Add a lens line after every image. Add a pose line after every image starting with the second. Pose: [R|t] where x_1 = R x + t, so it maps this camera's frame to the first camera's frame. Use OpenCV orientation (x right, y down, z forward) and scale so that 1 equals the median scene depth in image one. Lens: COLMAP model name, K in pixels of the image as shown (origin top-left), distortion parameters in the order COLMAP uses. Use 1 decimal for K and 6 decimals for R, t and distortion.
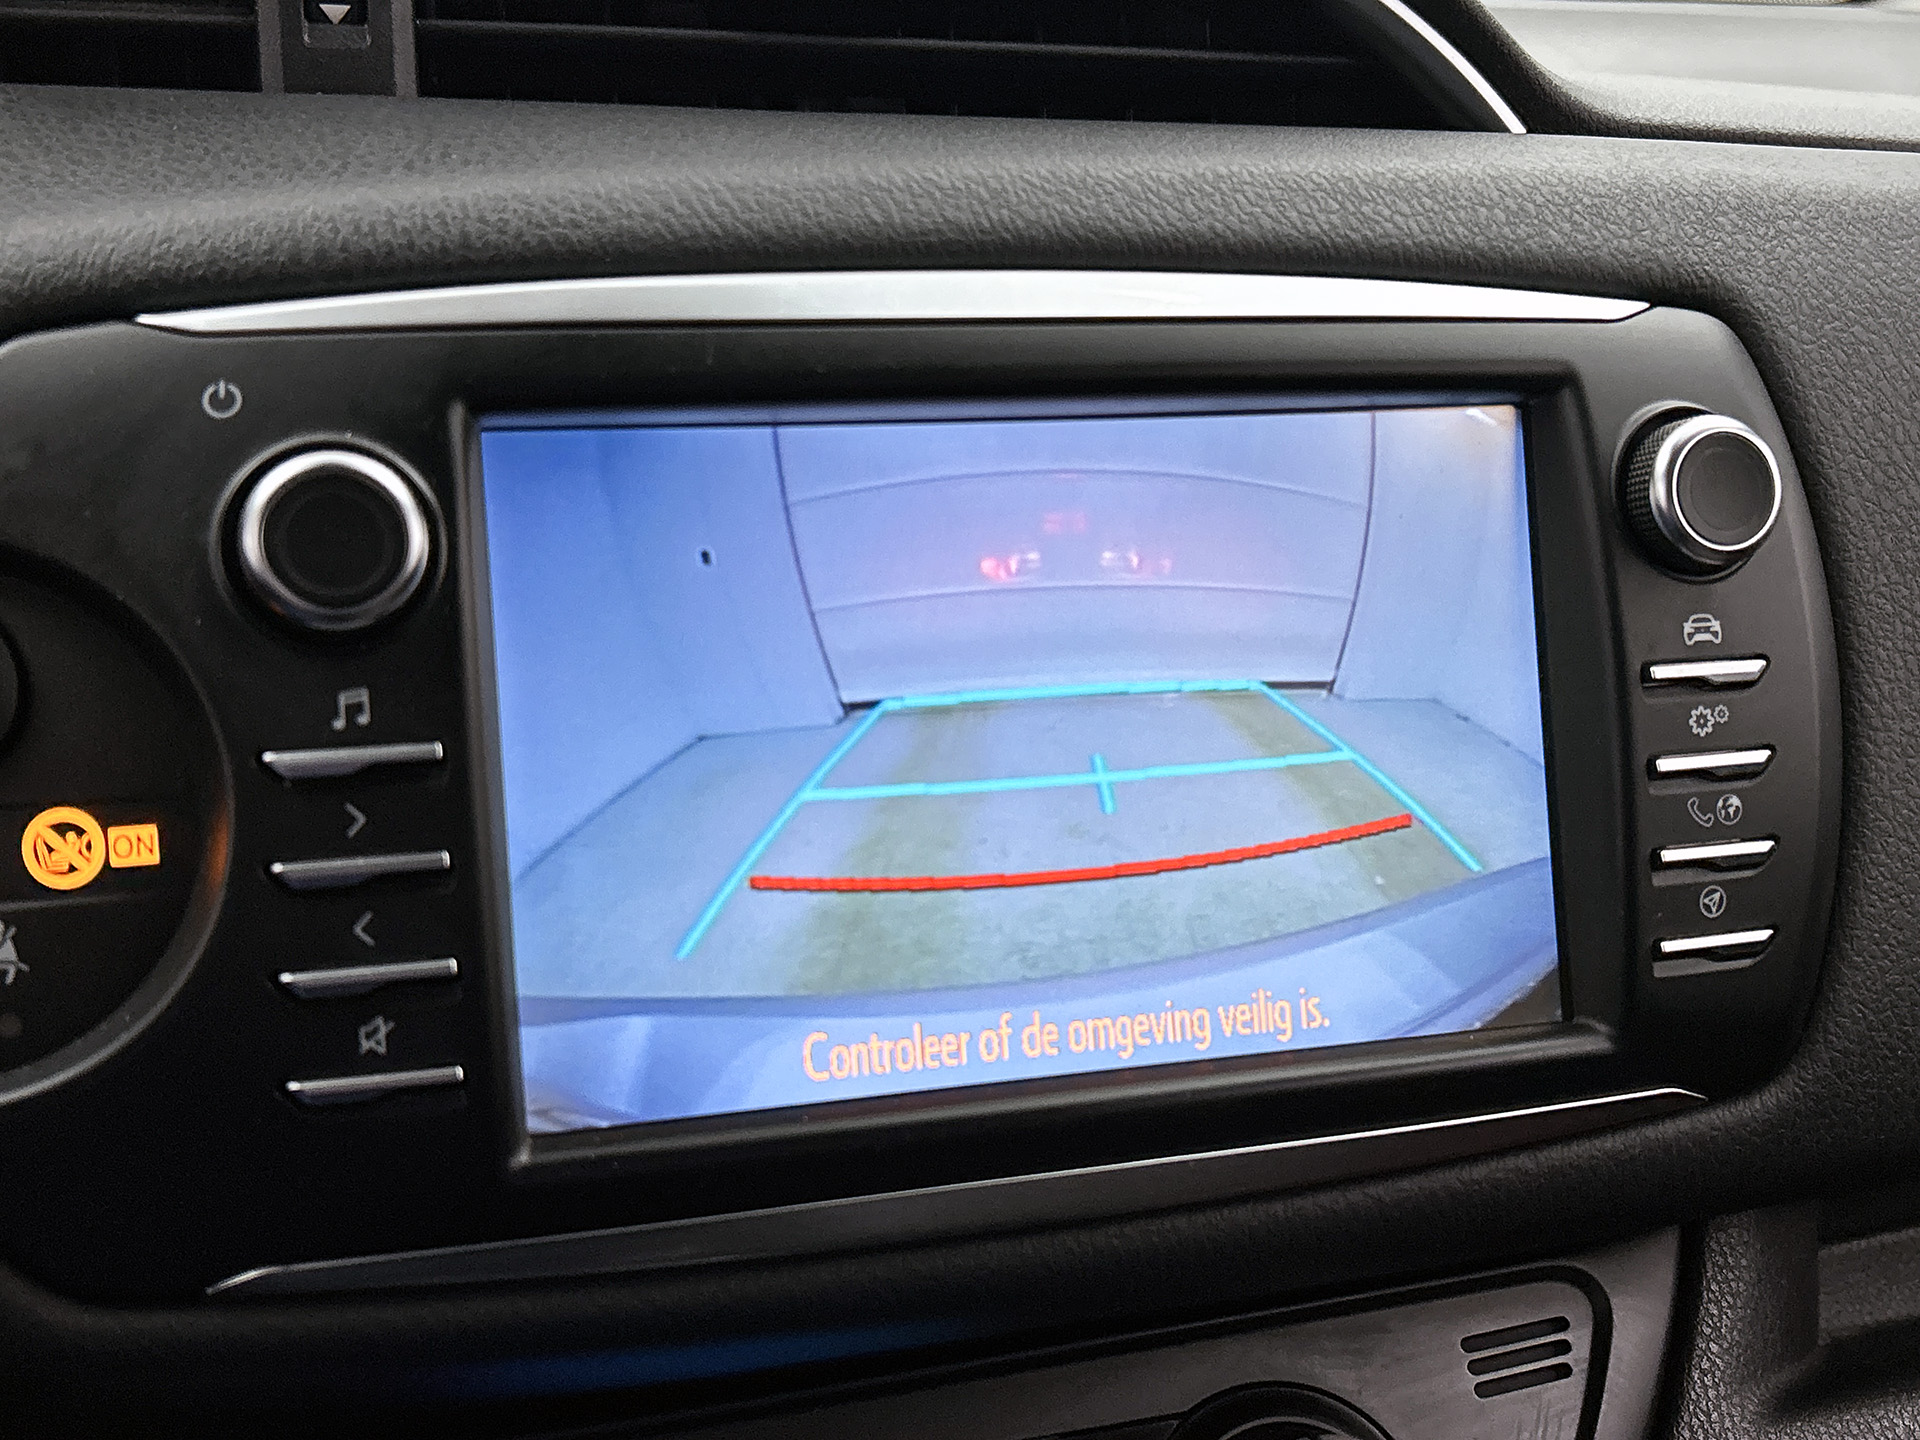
lens RADIAL K [[2174.5, 0, 972.4], [0, 2174.5, 726.1], [0, 0, 1]] dist [0.104162, -0.308801]
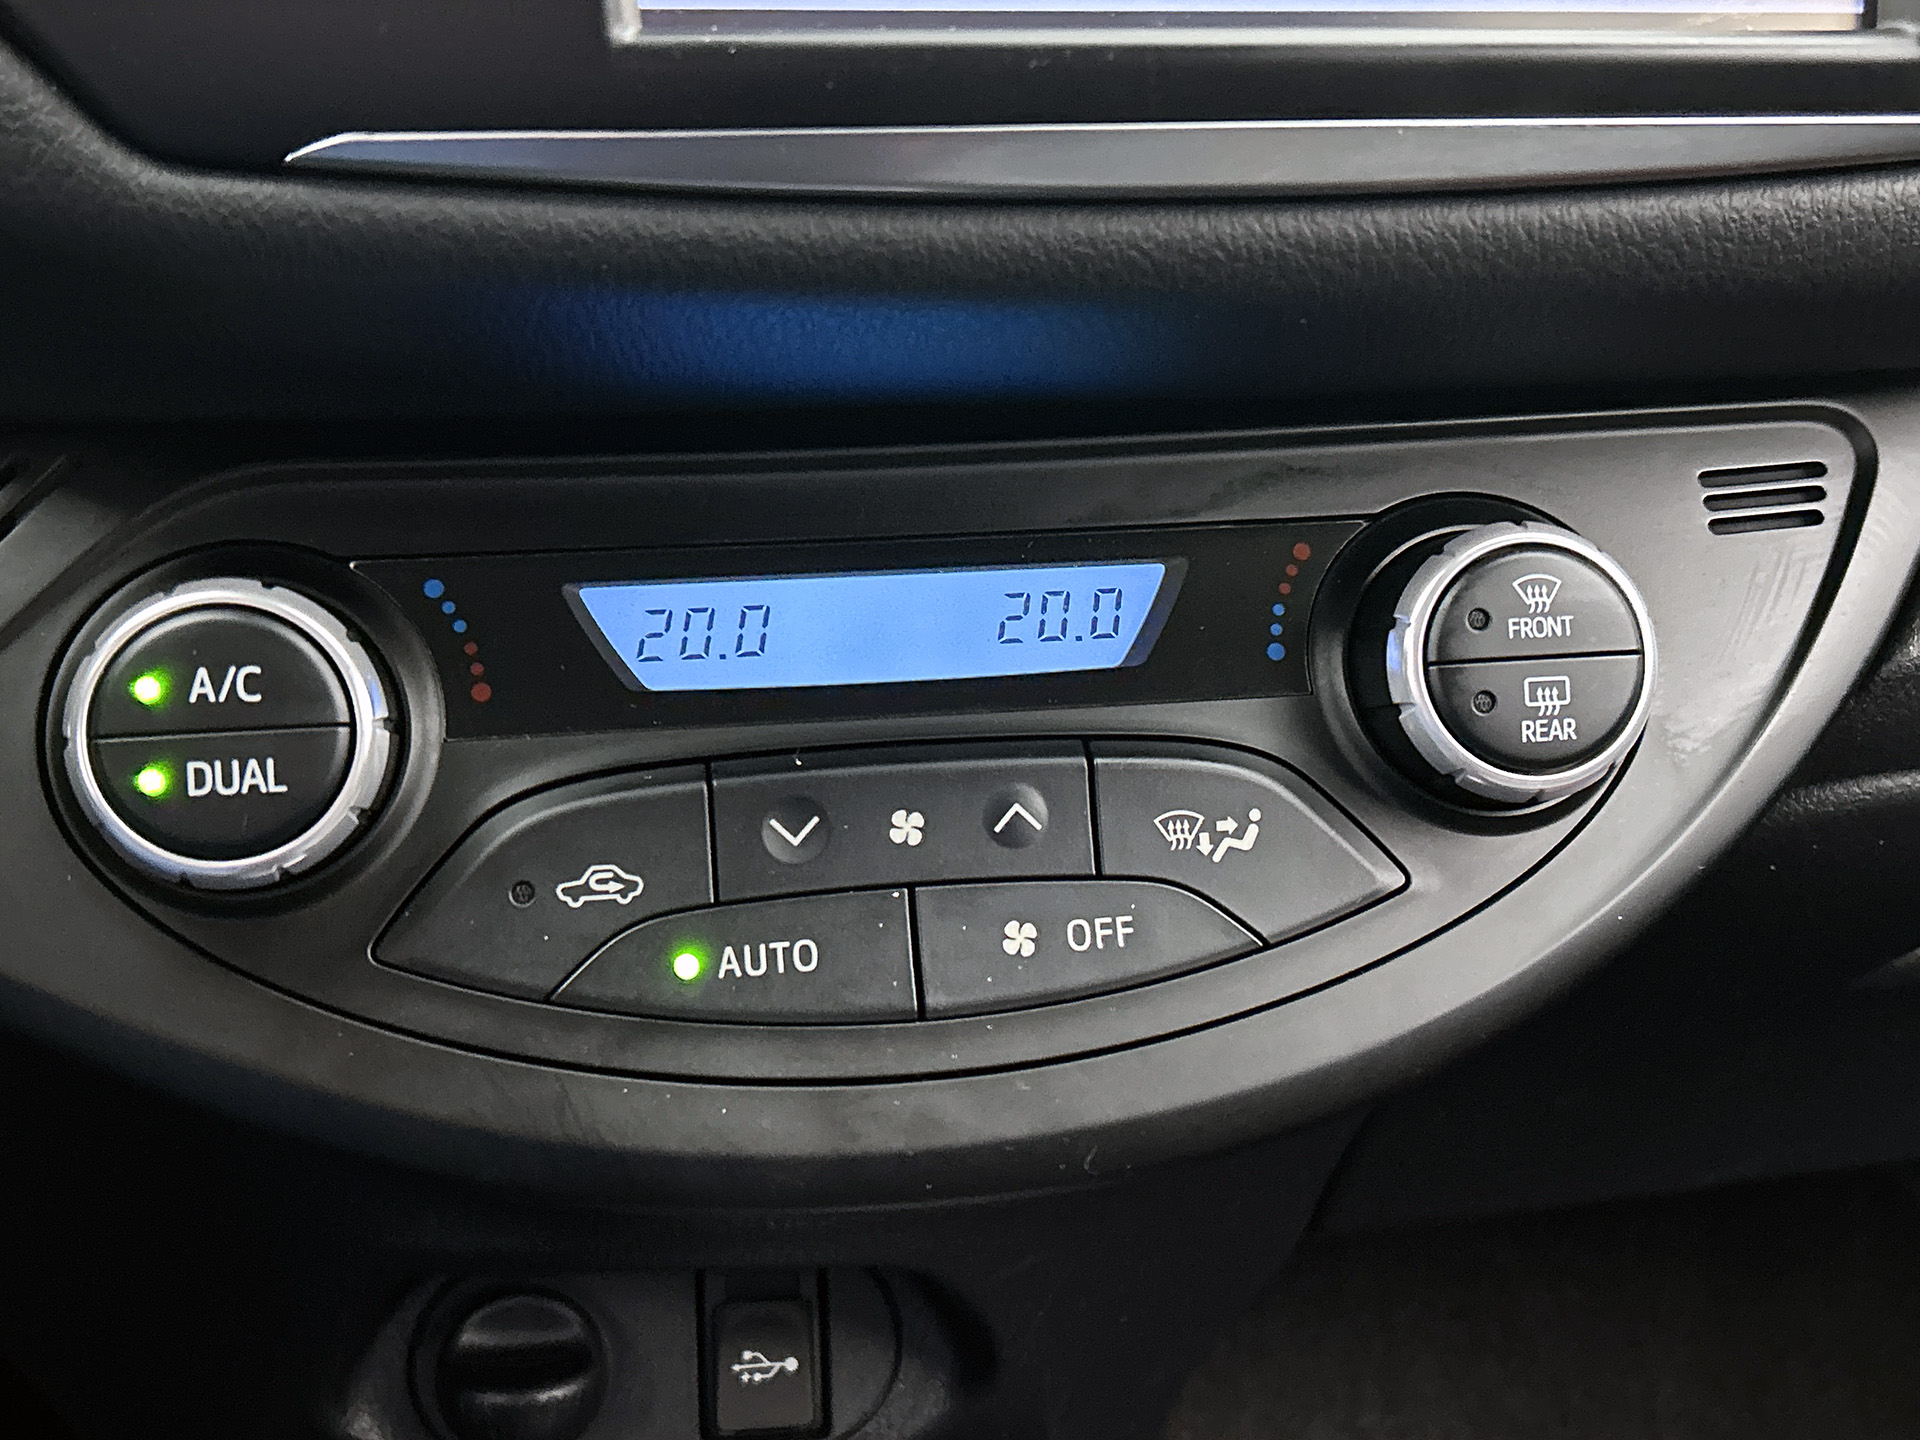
lens RADIAL K [[2174.5, 0, 972.4], [0, 2174.5, 726.1], [0, 0, 1]] dist [0.104162, -0.308801]
pose [[0.991314, 0.065039, -0.114305, 0.044166], [-0.043037, 0.981728, 0.185359, 0.259428], [0.124272, -0.178829, 0.976000, 0.086620]]
